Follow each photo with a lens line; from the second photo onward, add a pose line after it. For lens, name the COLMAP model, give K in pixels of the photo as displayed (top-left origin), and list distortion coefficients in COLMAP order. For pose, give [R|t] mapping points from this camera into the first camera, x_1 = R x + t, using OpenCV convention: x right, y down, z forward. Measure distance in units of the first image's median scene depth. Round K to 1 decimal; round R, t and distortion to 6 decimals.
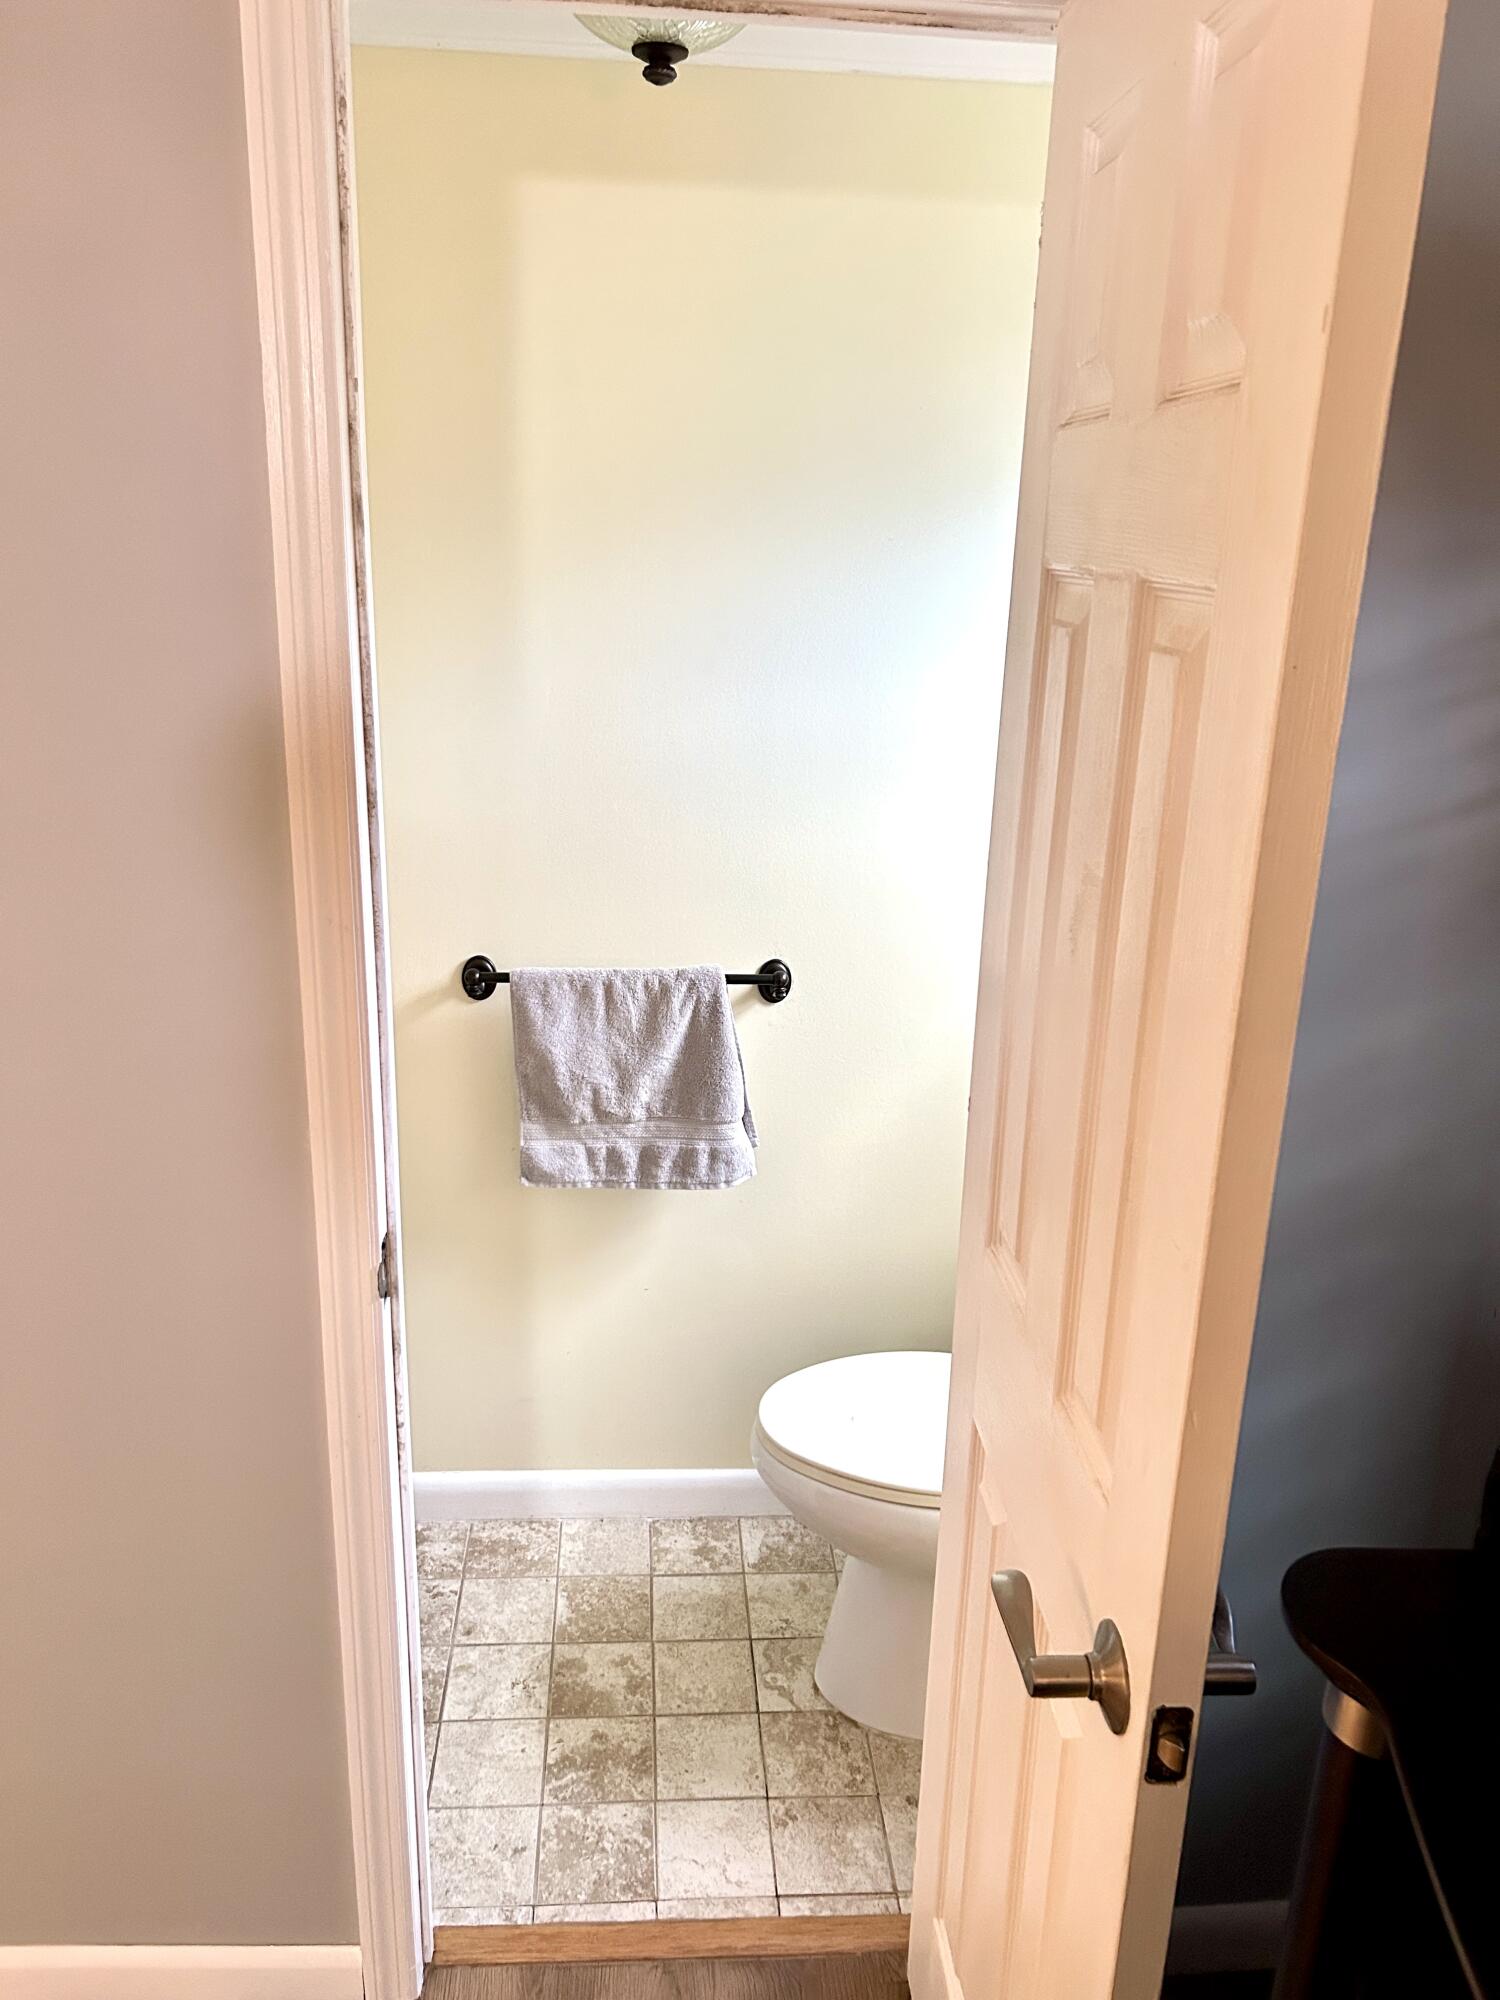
lens RADIAL K [[1533.7, 0, 760.8], [0, 1533.7, 1000.9], [0, 0, 1]] dist [0.017522, -0.008078]
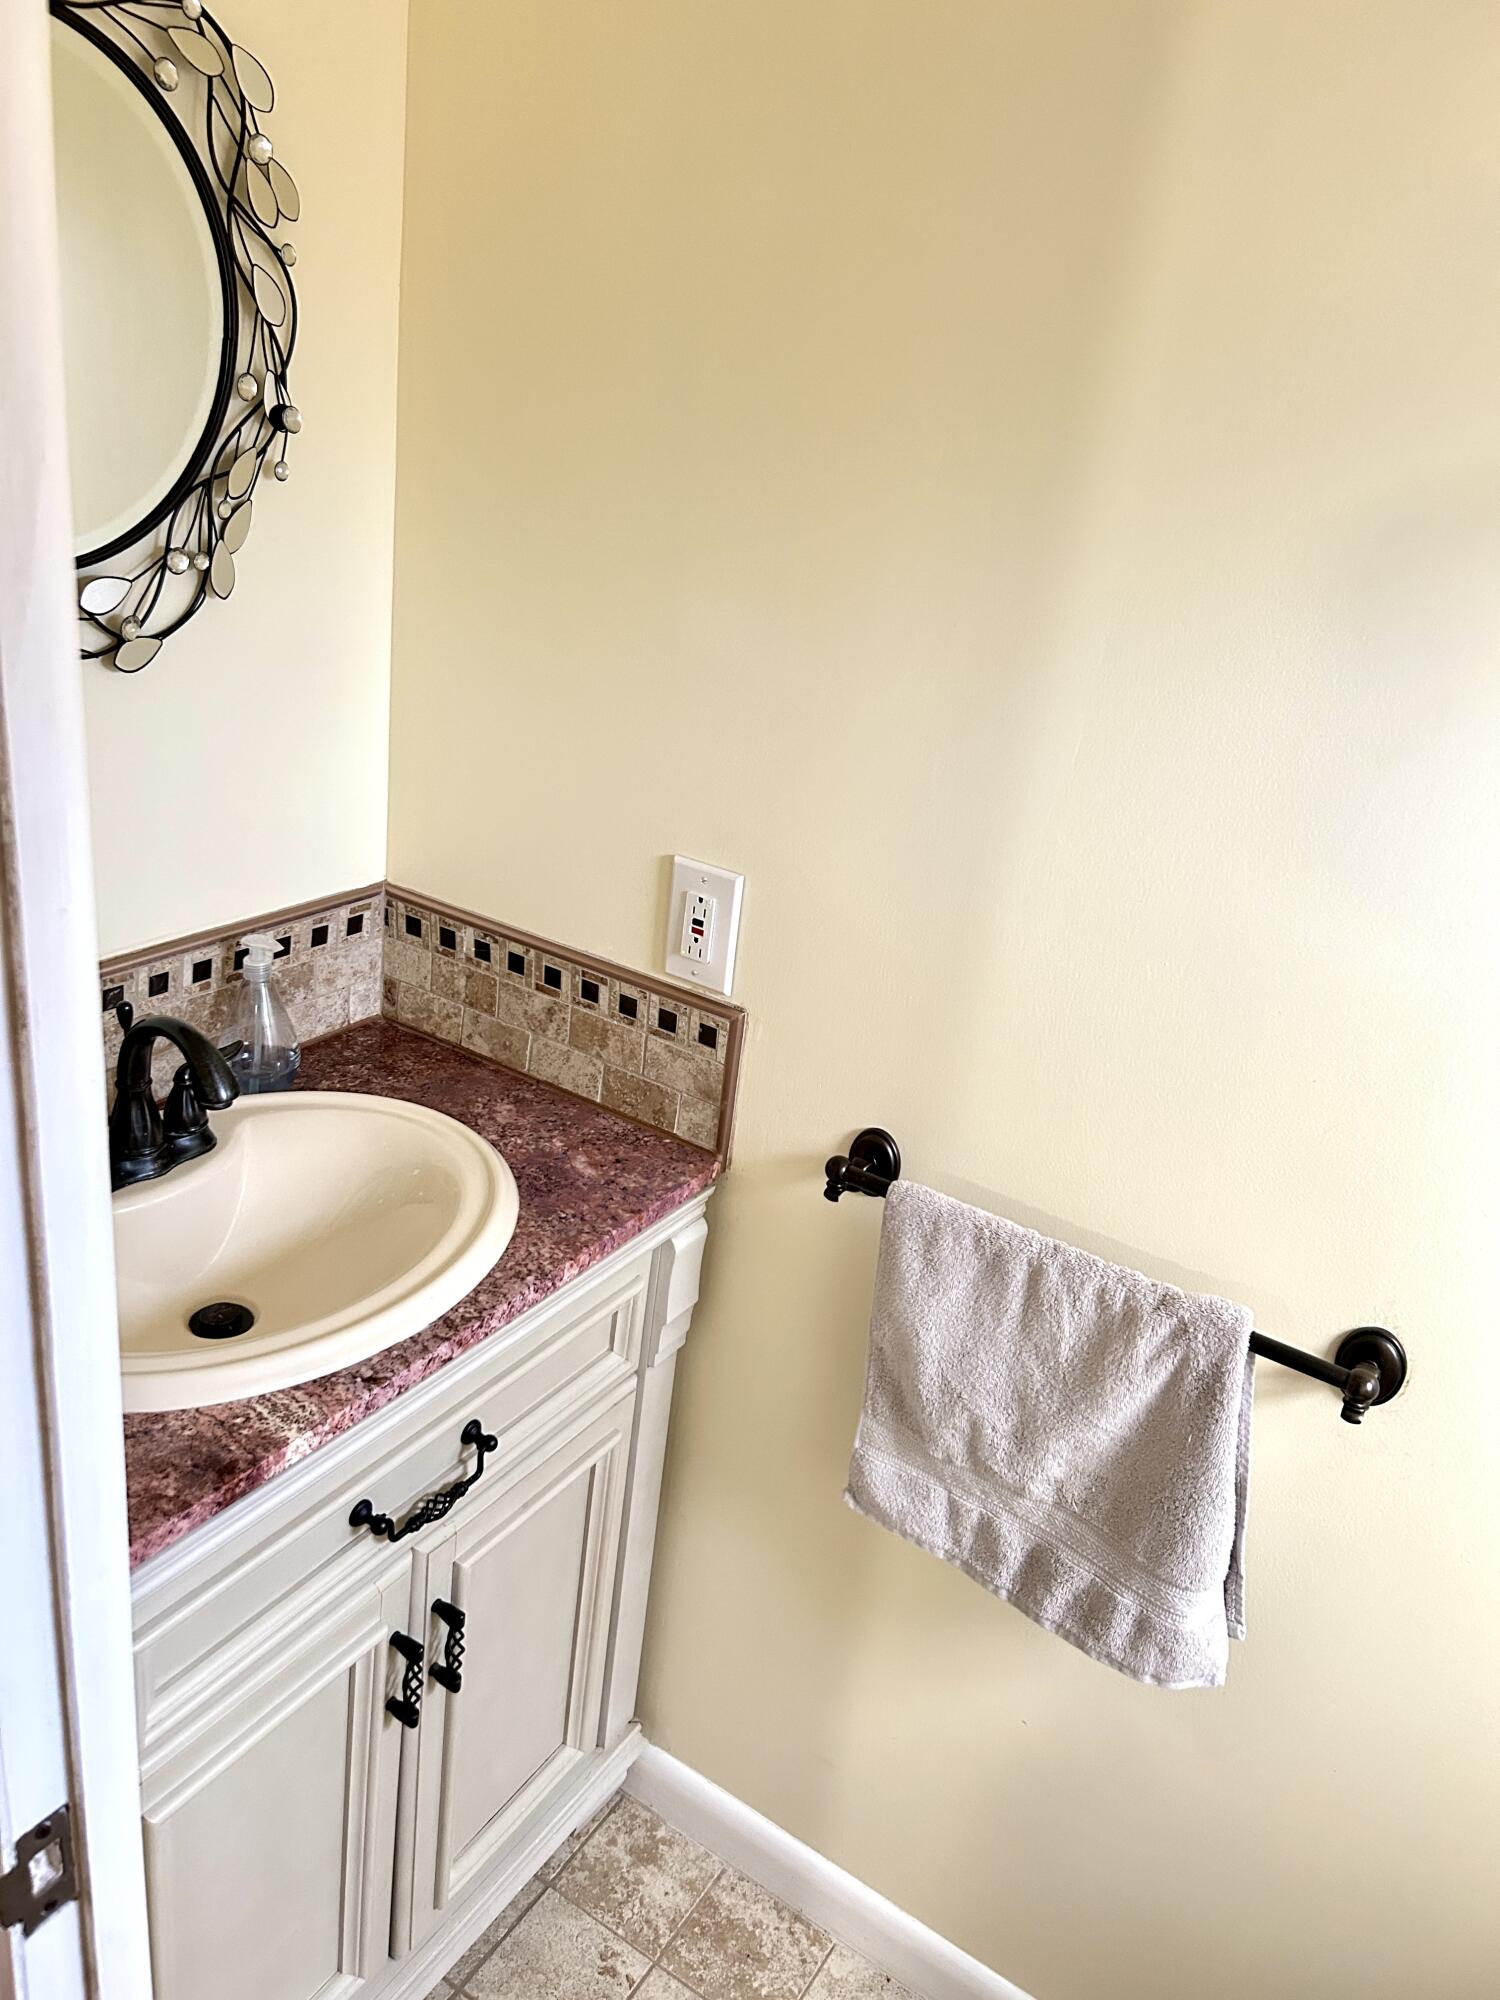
lens RADIAL K [[1533.7, 0, 760.8], [0, 1533.7, 1000.9], [0, 0, 1]] dist [0.017522, -0.008078]
pose [[0.802503, 0.297464, -0.517208, 0.076302], [-0.270959, 0.954008, 0.128261, -0.142797], [0.531573, 0.037212, 0.846195, 0.464108]]
